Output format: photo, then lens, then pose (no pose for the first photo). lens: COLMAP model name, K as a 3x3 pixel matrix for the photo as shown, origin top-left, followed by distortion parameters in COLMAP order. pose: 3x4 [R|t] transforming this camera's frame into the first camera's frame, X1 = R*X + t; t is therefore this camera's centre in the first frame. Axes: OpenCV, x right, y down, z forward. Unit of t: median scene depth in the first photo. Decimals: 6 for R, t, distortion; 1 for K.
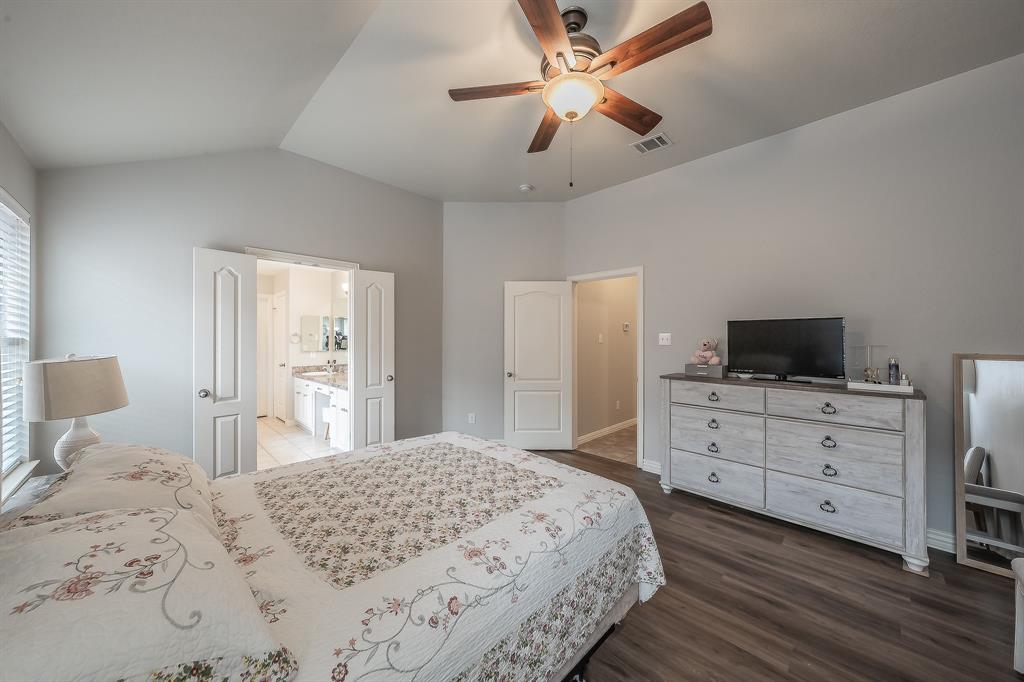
lens RADIAL K [[346.4, 0, 506.5], [0, 346.4, 336.4], [0, 0, 1]] dist [0.003497, 0.000641]
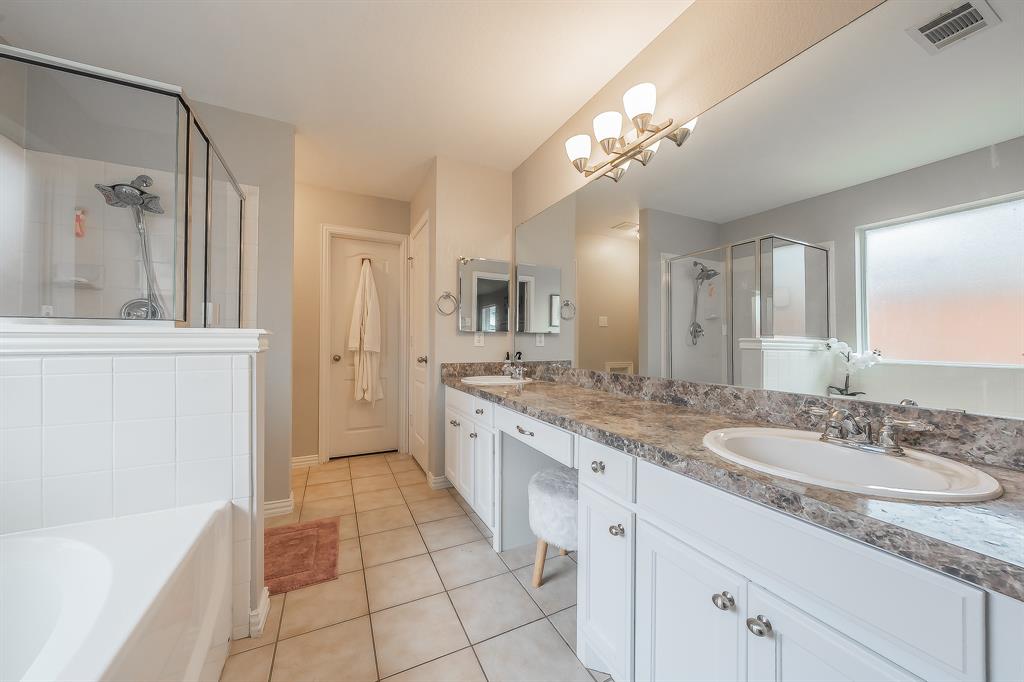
lens RADIAL K [[346.4, 0, 513.5], [0, 346.4, 341.6], [0, 0, 1]] dist [0.003497, 0.000641]
pose [[0.952326, 0.004435, -0.305049, -0.375754], [-0.005338, 0.999983, -0.002127, 0.057115], [0.305035, 0.003654, 0.952334, 0.573869]]
